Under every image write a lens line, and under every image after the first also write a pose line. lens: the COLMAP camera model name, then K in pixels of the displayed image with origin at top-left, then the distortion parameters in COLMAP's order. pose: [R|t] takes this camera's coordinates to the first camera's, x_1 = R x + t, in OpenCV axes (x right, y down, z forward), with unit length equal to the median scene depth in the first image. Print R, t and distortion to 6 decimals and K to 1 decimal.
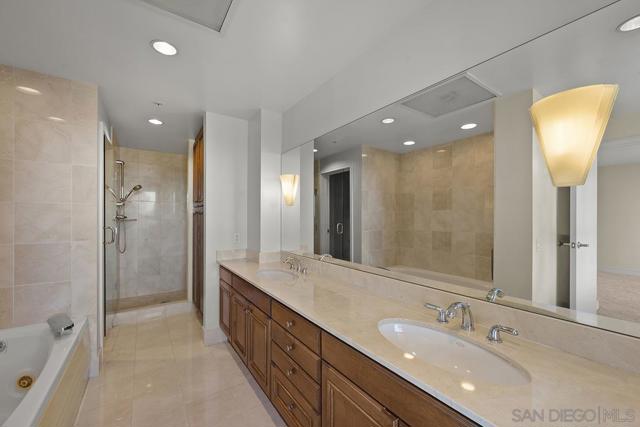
lens RADIAL K [[257.3, 0, 318.5], [0, 257.3, 212.4], [0, 0, 1]] dist [0.000022, -0.000112]
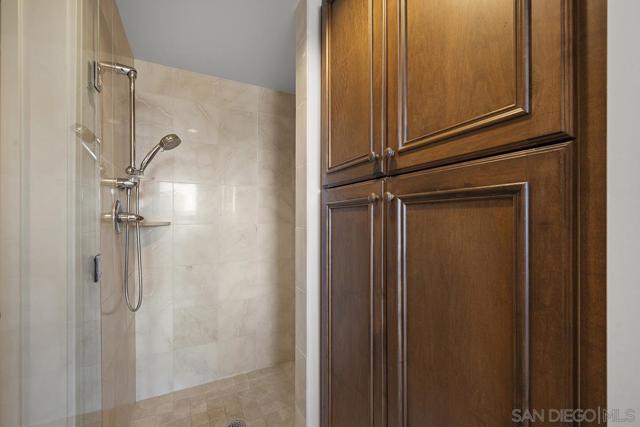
lens RADIAL K [[267.2, 0, 320.7], [0, 267.2, 215.9], [0, 0, 1]] dist [0.003213, 0.000051]
pose [[0.992867, -0.004322, -0.119145, -0.377915], [0.004625, 0.999987, 0.002267, 0.014546], [0.119134, -0.002802, 0.992874, 0.550581]]
